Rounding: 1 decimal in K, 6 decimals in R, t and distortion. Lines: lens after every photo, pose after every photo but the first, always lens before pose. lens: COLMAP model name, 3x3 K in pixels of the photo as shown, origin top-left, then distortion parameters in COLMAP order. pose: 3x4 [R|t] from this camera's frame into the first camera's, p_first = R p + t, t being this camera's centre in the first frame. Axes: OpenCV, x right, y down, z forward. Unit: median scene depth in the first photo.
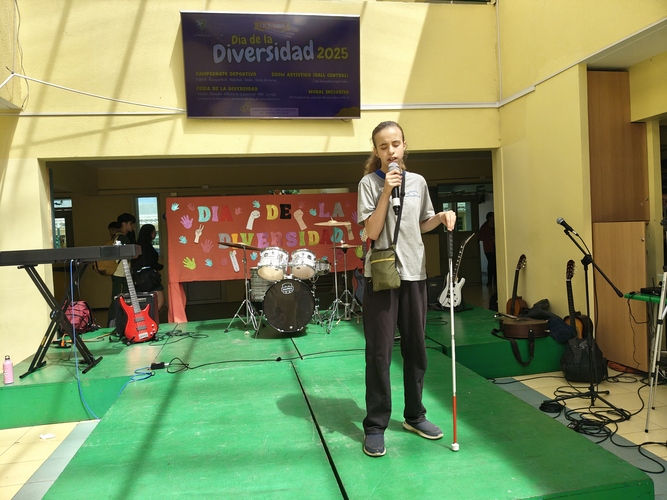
lens RADIAL K [[515.4, 0, 336.9], [0, 515.4, 246.4], [0, 0, 1]] dist [0.045222, -0.110480]
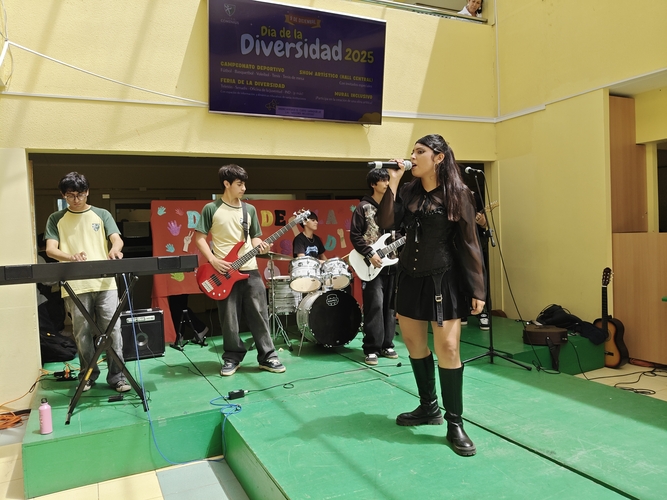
lens RADIAL K [[506.2, 0, 333.5], [0, 506.2, 250.0], [0, 0, 1]] dist [0.038933, -0.100355]
pose [[0.963943, -0.001529, 0.266106, -0.312462], [0.002580, 0.999990, -0.003599, -0.006547], [-0.266097, 0.004155, 0.963937, 0.098277]]
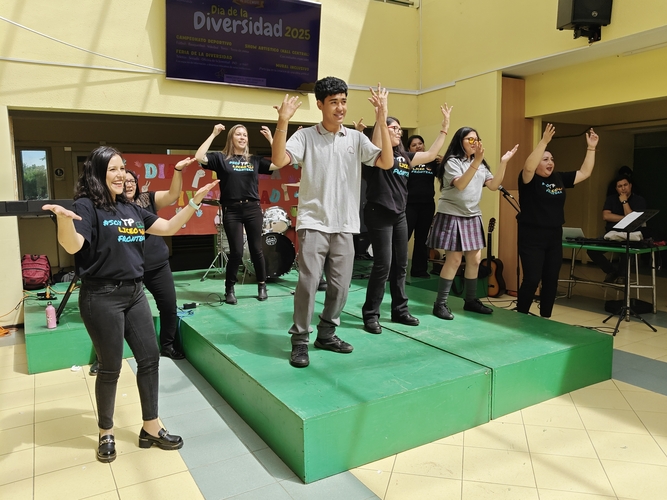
lens RADIAL K [[527.0, 0, 340.2], [0, 527.0, 244.4], [0, 0, 1]] dist [0.049888, -0.123410]
pose [[0.936382, -0.004739, 0.350952, -0.333010], [-0.016141, 0.998270, 0.056546, 0.020139], [-0.350613, -0.058613, 0.934685, -0.141847]]
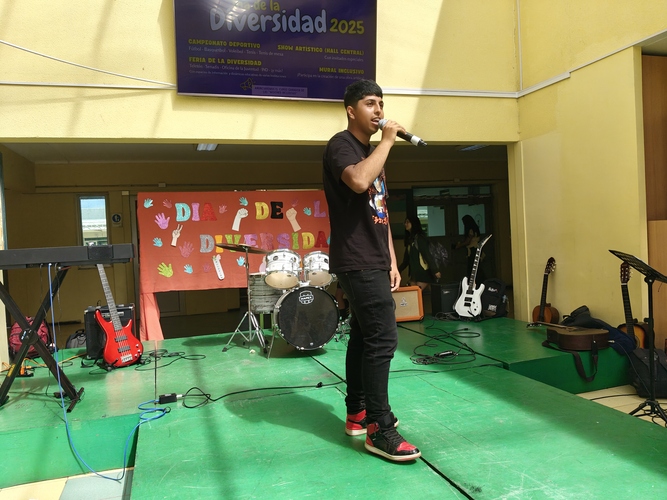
lens RADIAL K [[519.2, 0, 330.0], [0, 519.2, 251.9], [0, 0, 1]] dist [0.047110, -0.109612]
pose [[0.992136, -0.002259, 0.125148, -0.149568], [0.002974, 0.999980, -0.005527, 0.010517], [-0.125133, 0.005856, 0.992123, 0.137199]]
